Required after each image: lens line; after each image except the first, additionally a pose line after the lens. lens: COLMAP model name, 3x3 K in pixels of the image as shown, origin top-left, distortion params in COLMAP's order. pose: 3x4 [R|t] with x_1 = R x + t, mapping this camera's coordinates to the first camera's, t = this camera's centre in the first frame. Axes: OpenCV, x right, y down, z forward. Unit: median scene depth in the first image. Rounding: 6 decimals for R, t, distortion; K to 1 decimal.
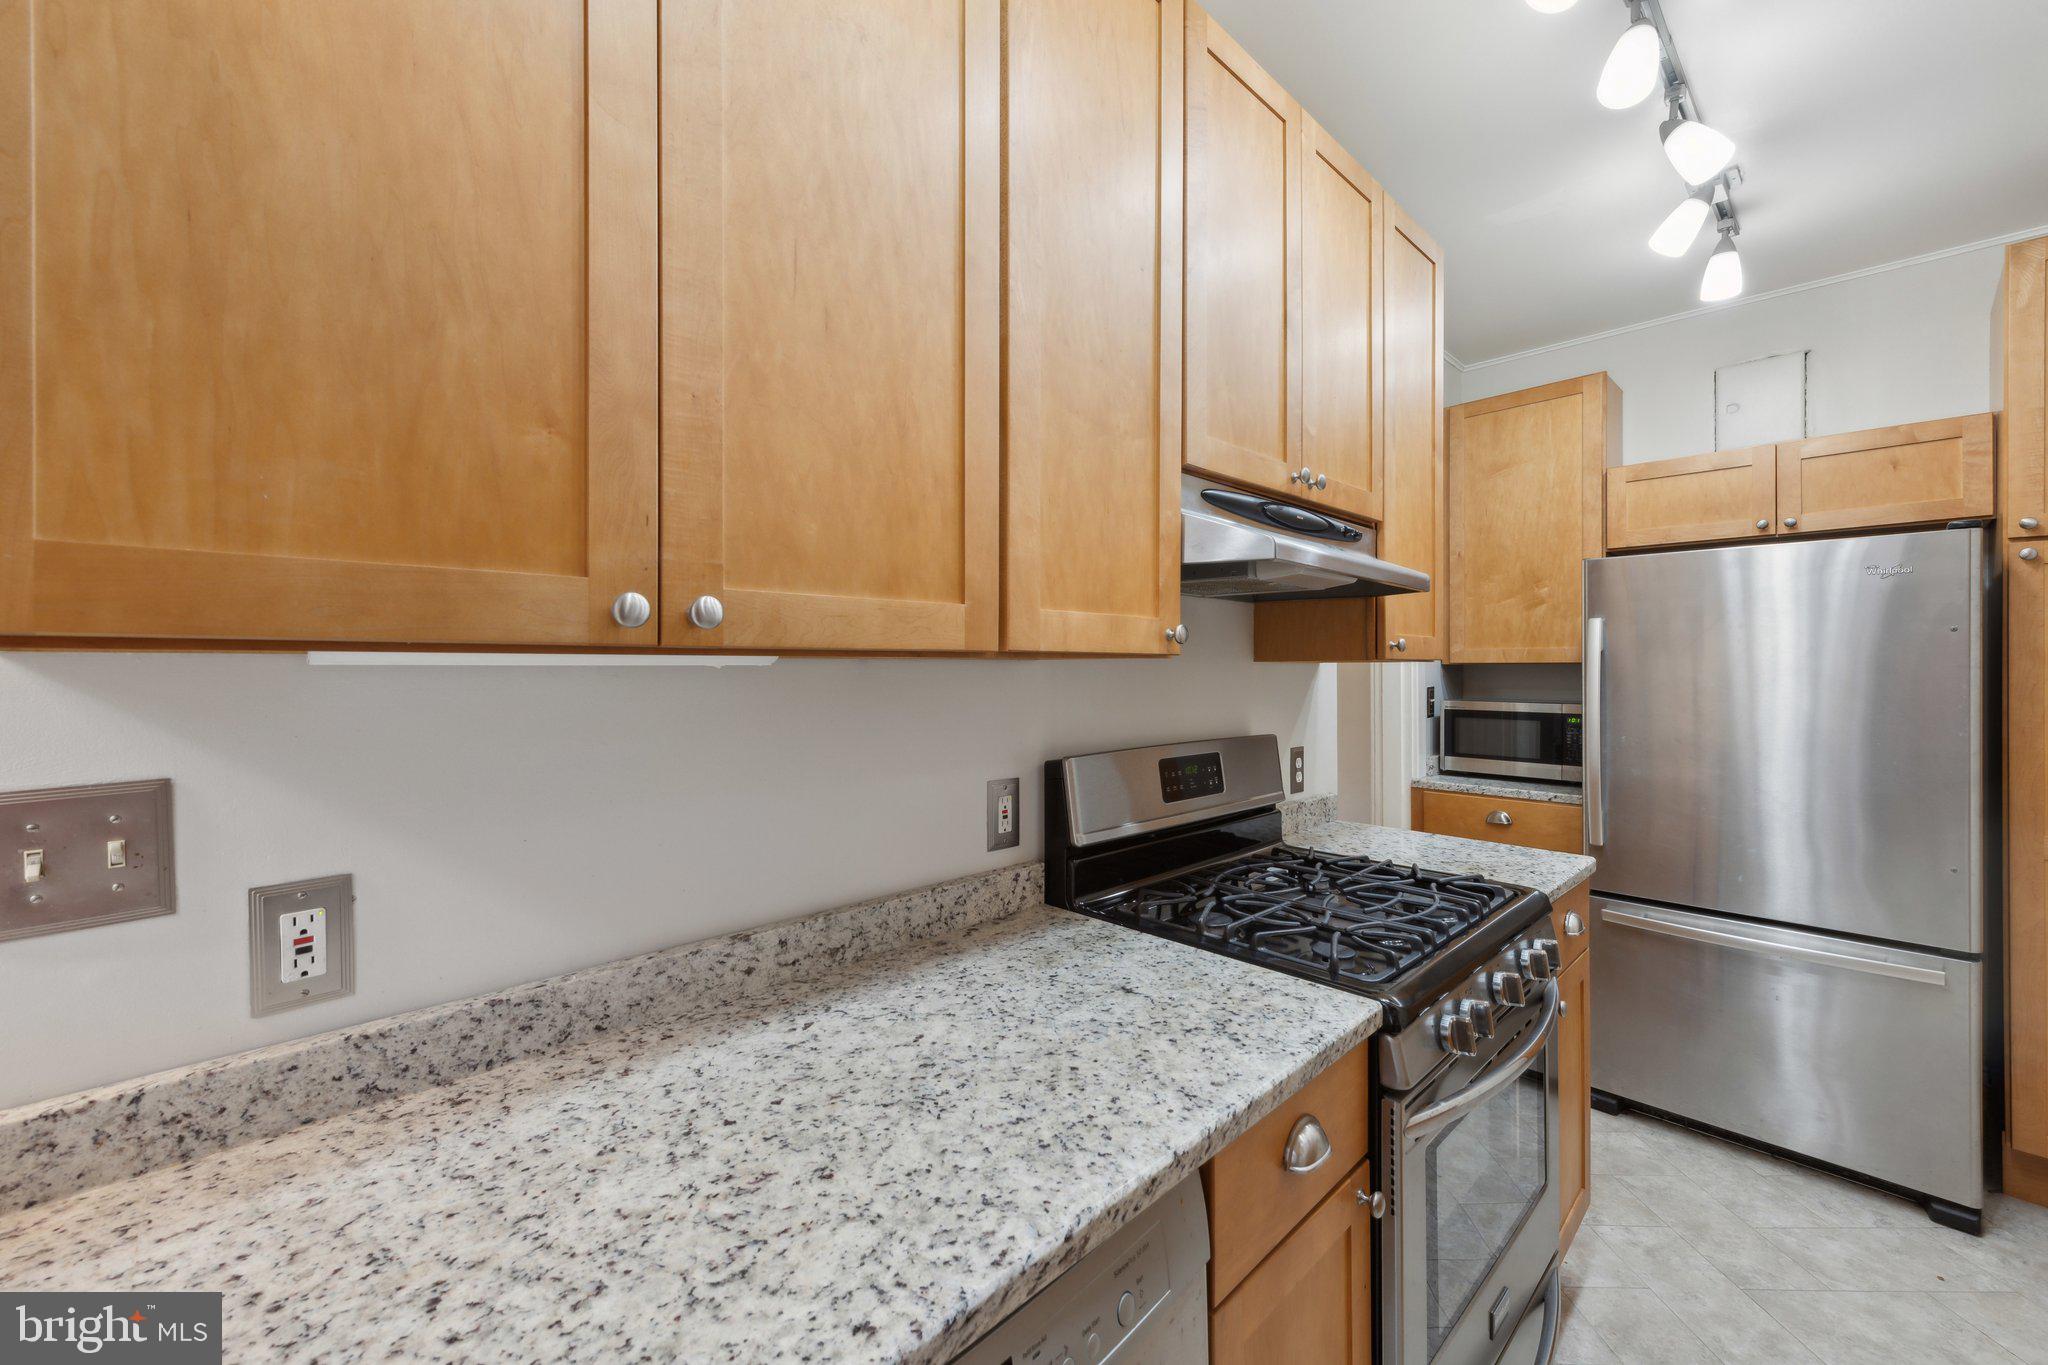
lens RADIAL K [[821.1, 0, 1026.9], [0, 821.1, 670.9], [0, 0, 1]] dist [0.013438, -0.003354]
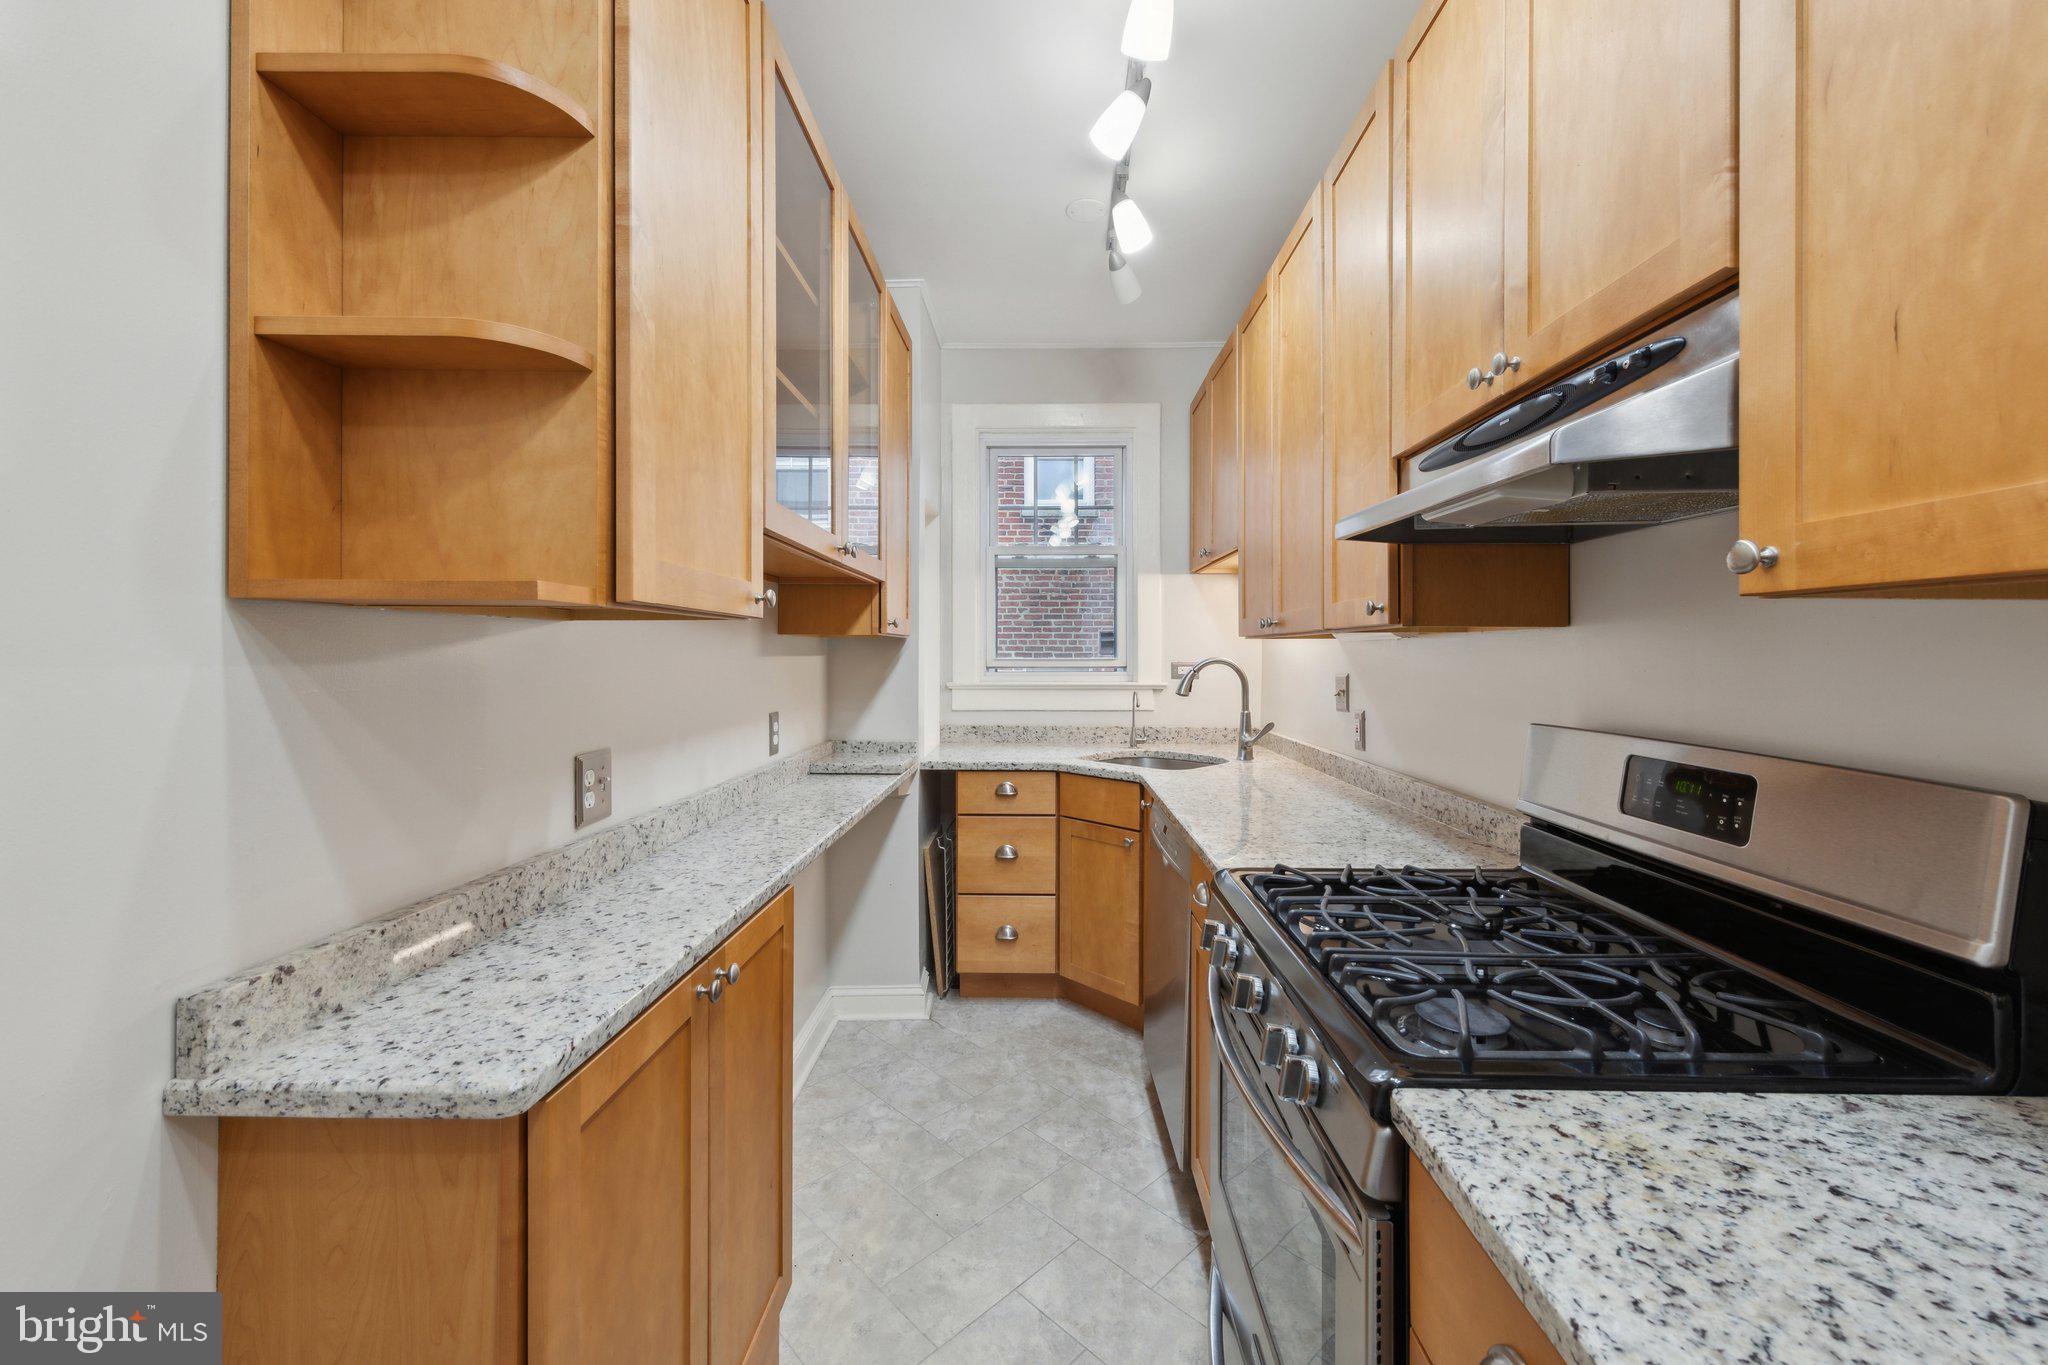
lens RADIAL K [[814.2, 0, 1039.0], [0, 814.2, 650.5], [0, 0, 1]] dist [0.016602, -0.005866]
pose [[-0.707999, -0.002829, -0.706208, 1.081284], [-0.004299, 0.999991, 0.000304, 0.016566], [0.706201, 0.003251, -0.708004, 1.166967]]
